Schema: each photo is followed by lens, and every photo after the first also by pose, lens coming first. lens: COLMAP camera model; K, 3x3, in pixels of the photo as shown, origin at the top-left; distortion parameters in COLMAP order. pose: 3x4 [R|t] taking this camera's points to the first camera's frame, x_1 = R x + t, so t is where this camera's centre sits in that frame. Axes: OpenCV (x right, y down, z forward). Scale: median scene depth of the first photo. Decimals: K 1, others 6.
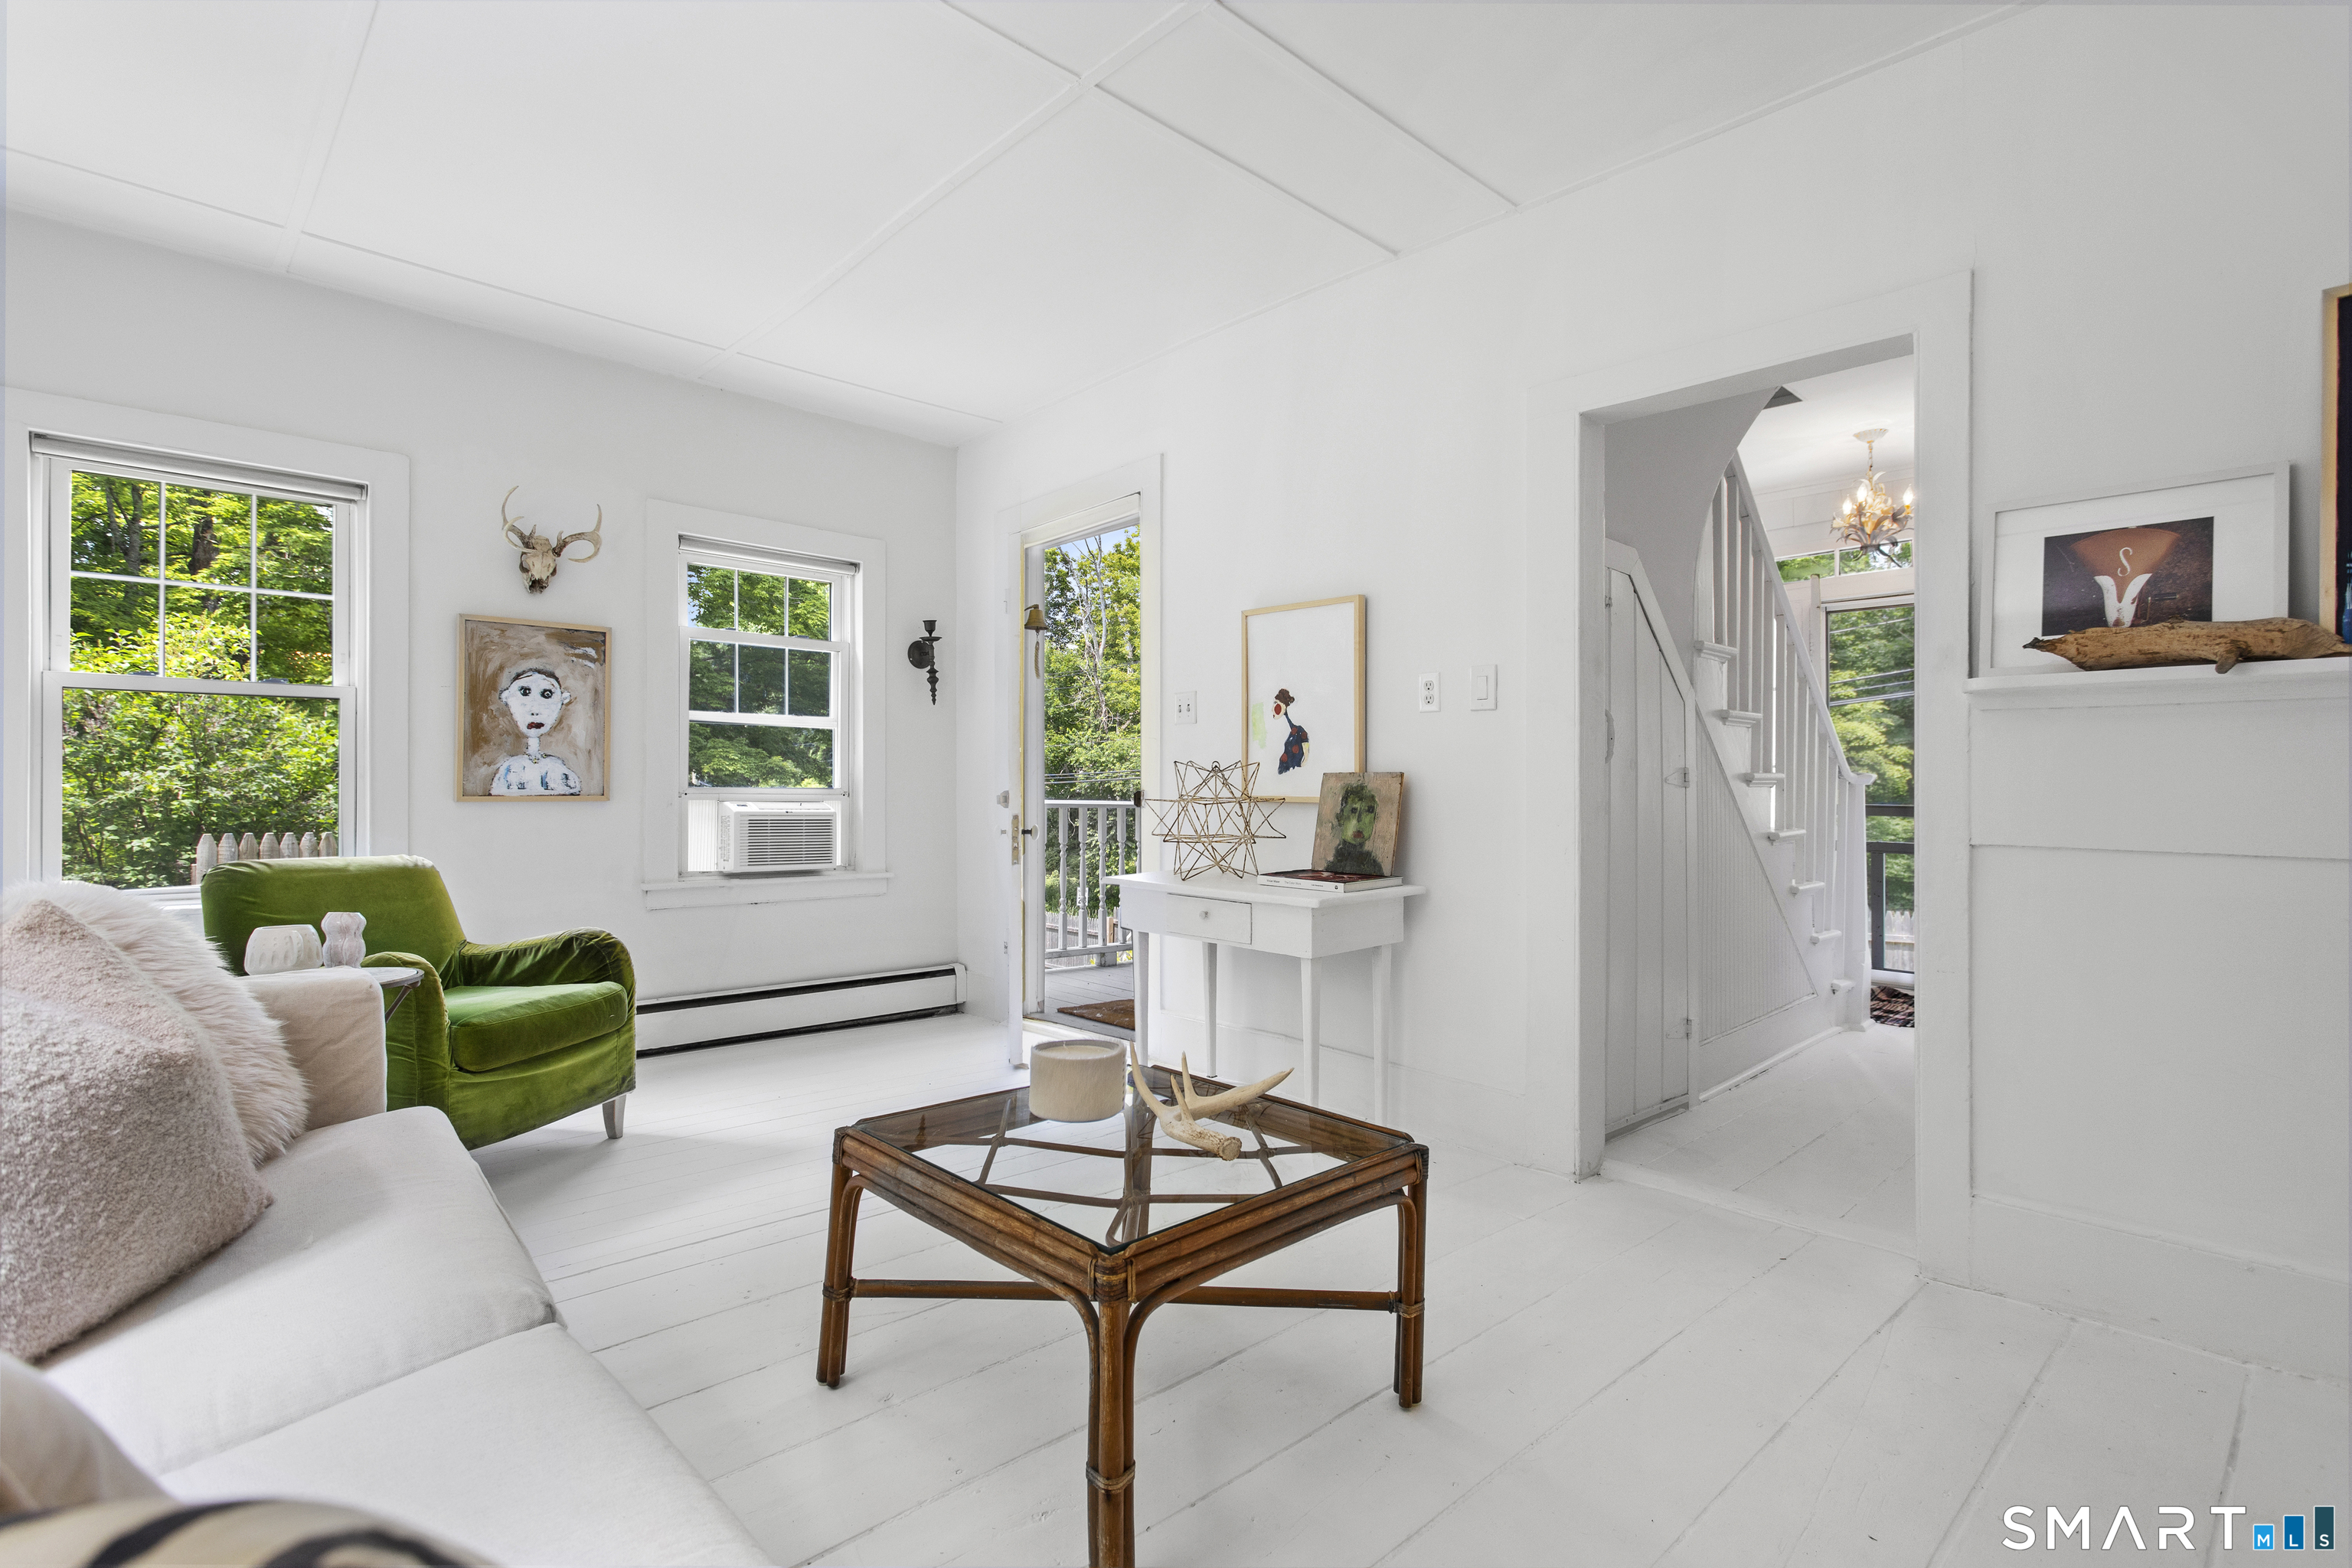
lens RADIAL K [[1141.7, 0, 1176.0], [0, 1141.7, 784.0], [0, 0, 1]] dist [0.001845, 0.000276]
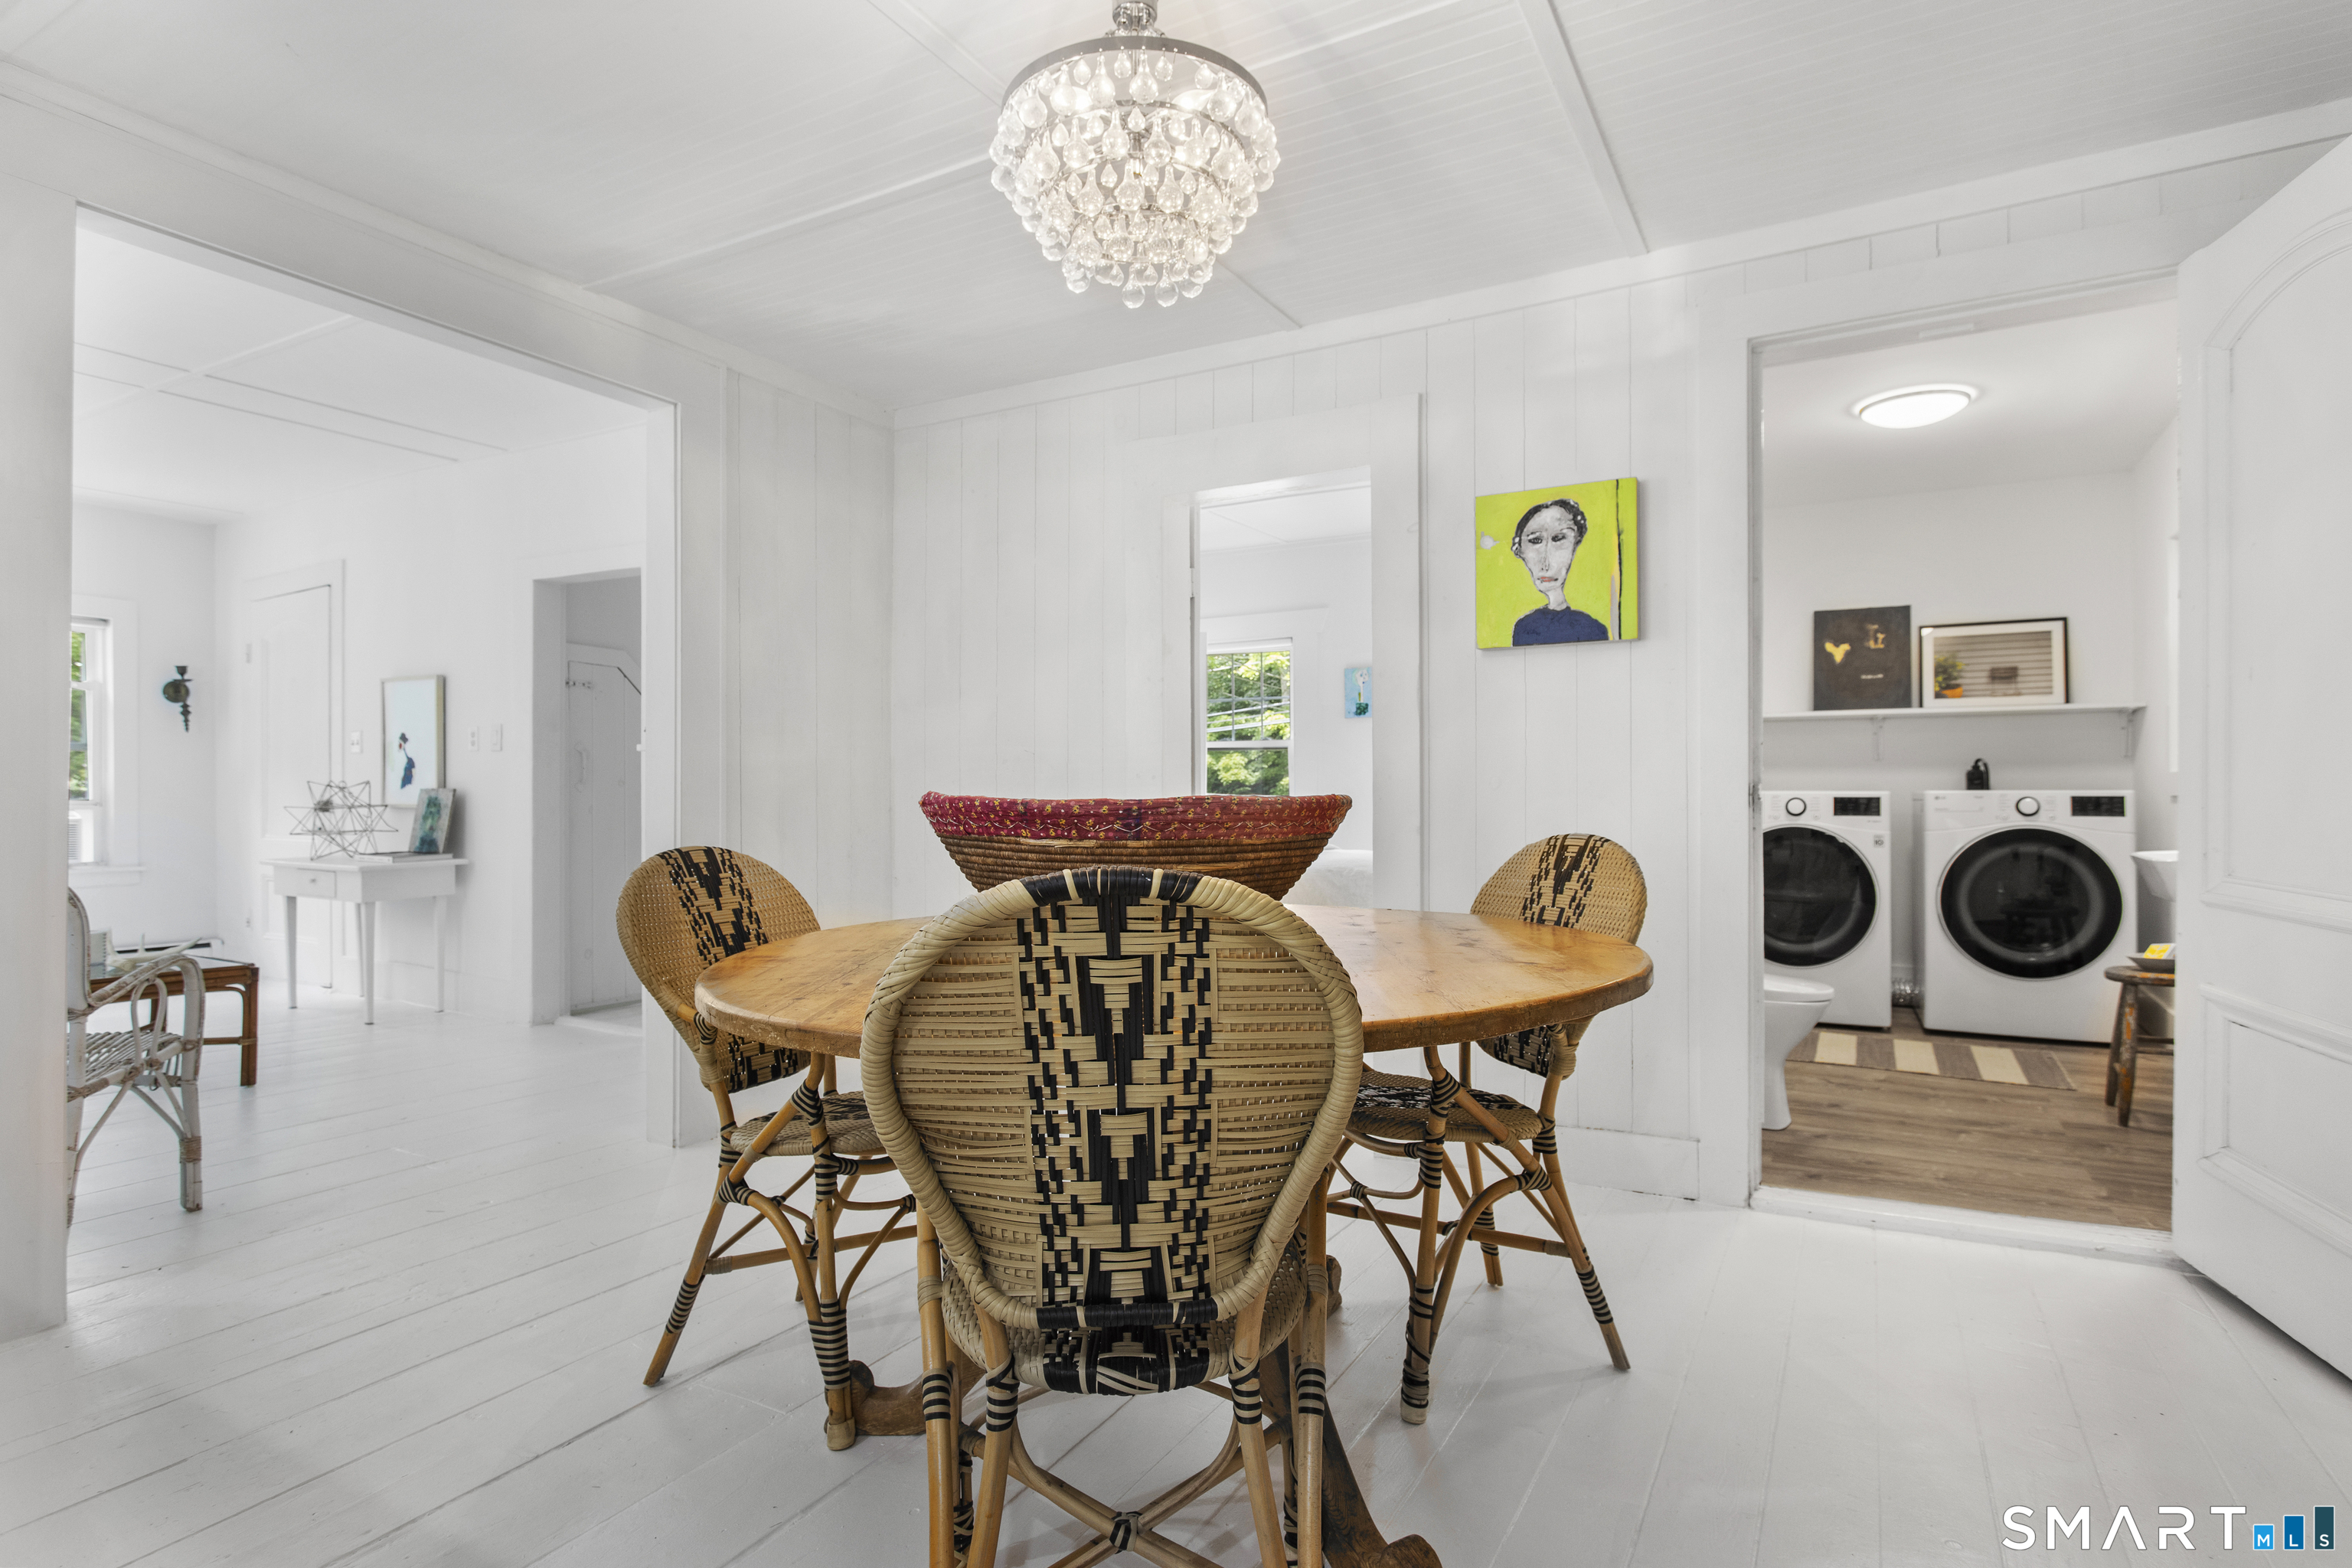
lens RADIAL K [[1220.4, 0, 1176.0], [0, 1220.4, 784.0], [0, 0, 1]] dist [-0.003403, -0.000149]
pose [[0.950943, -0.002242, 0.309358, 0.591852], [0.003296, 0.999990, -0.002884, -0.007660], [-0.309349, 0.003763, 0.950941, -0.884794]]
